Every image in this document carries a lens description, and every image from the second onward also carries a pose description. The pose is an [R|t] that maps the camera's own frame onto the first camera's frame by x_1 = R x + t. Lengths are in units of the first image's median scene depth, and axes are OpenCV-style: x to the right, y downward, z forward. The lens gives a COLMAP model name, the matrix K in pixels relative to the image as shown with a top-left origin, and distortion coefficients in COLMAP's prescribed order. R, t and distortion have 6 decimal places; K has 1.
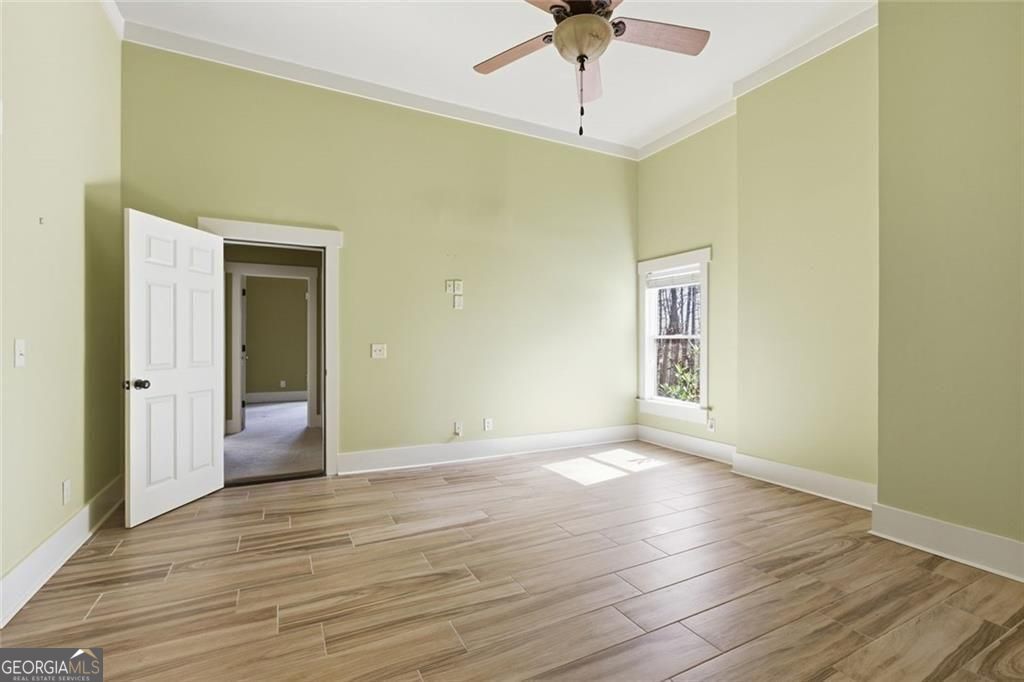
lens RADIAL K [[461.6, 0, 512.7], [0, 461.6, 341.6], [0, 0, 1]] dist [-0.000667, -0.000082]
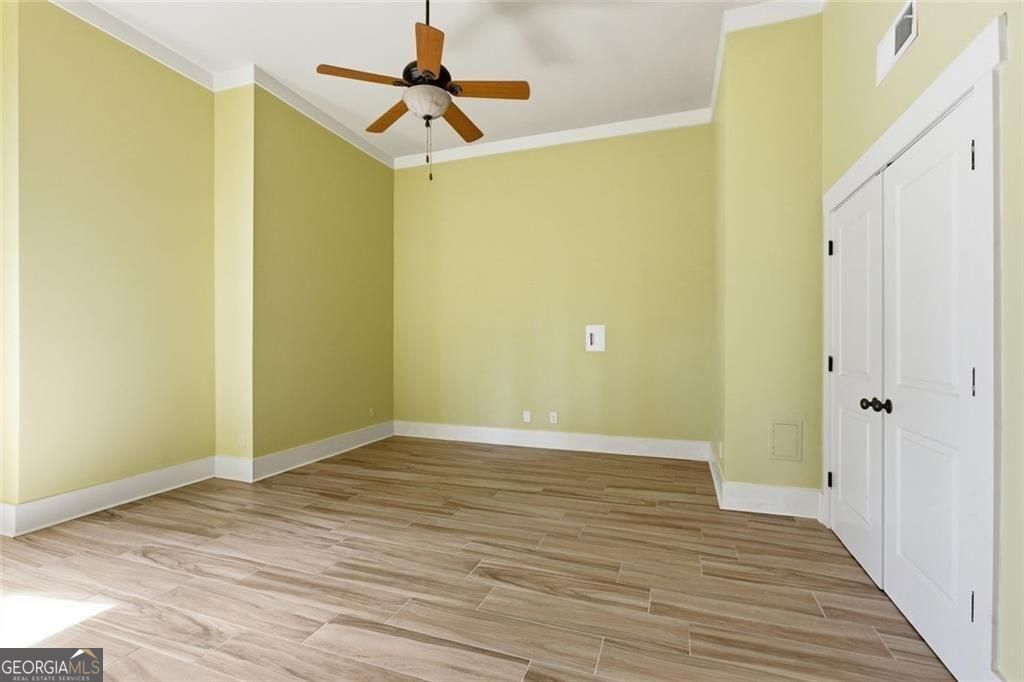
lens RADIAL K [[461.6, 0, 513.3], [0, 461.6, 342.0], [0, 0, 1]] dist [-0.000667, -0.000082]
pose [[-0.682906, -0.000278, 0.730506, -0.937992], [-0.000029, 1.000000, 0.000354, -0.001106], [-0.730506, 0.000220, -0.682906, 1.713232]]
